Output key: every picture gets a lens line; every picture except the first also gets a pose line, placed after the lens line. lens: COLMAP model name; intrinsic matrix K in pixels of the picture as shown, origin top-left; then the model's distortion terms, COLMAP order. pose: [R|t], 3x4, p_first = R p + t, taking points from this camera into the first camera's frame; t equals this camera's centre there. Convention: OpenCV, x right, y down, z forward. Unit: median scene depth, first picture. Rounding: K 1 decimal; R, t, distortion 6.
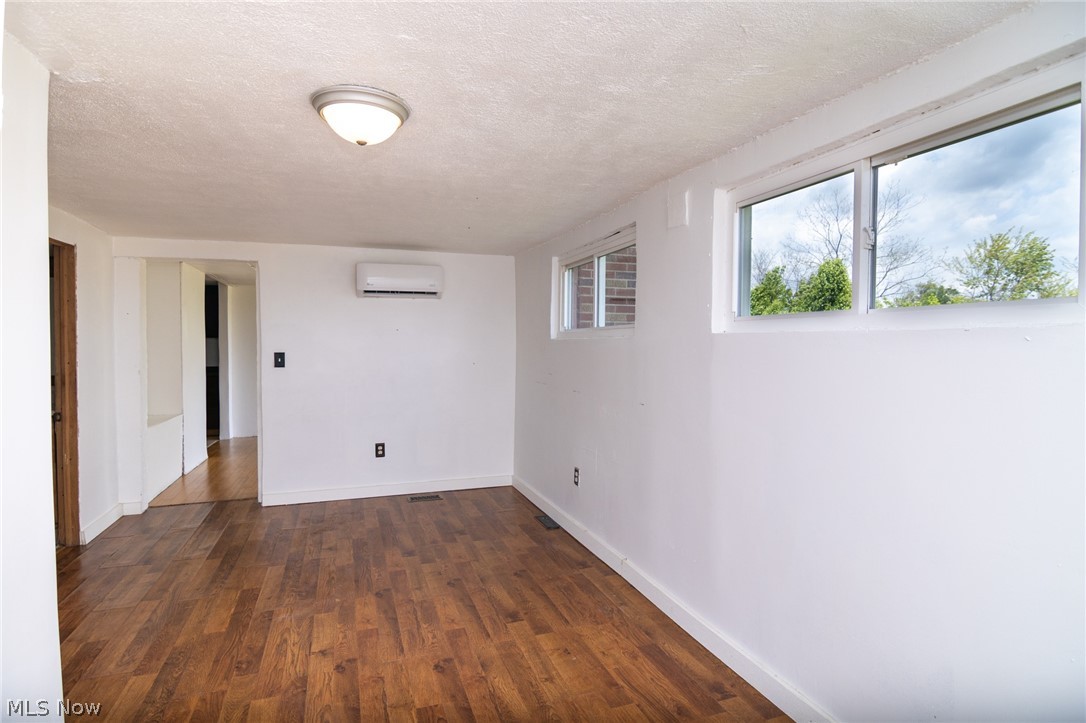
lens RADIAL K [[549.4, 0, 527.7], [0, 549.4, 366.0], [0, 0, 1]] dist [-0.000831, -0.011937]
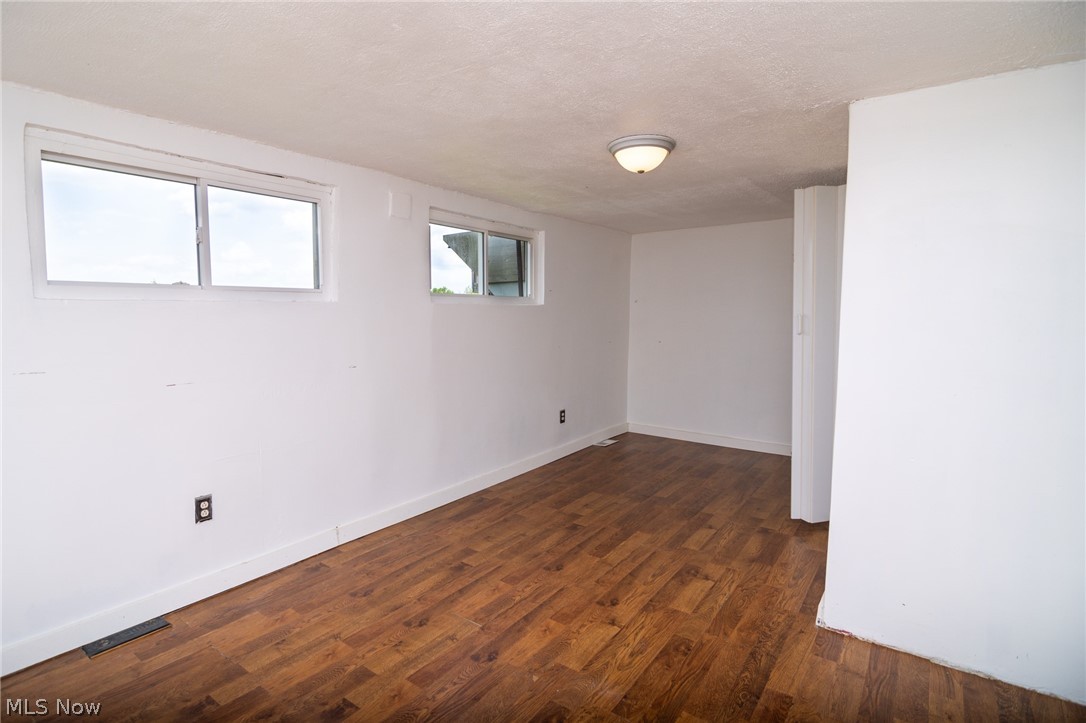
lens RADIAL K [[549.4, 0, 527.7], [0, 549.4, 366.0], [0, 0, 1]] dist [-0.000831, -0.011937]
pose [[-0.572842, -0.084852, 0.815262, -1.012039], [0.031423, 0.991623, 0.125287, -0.065262], [-0.819063, 0.097388, -0.565377, 1.573686]]
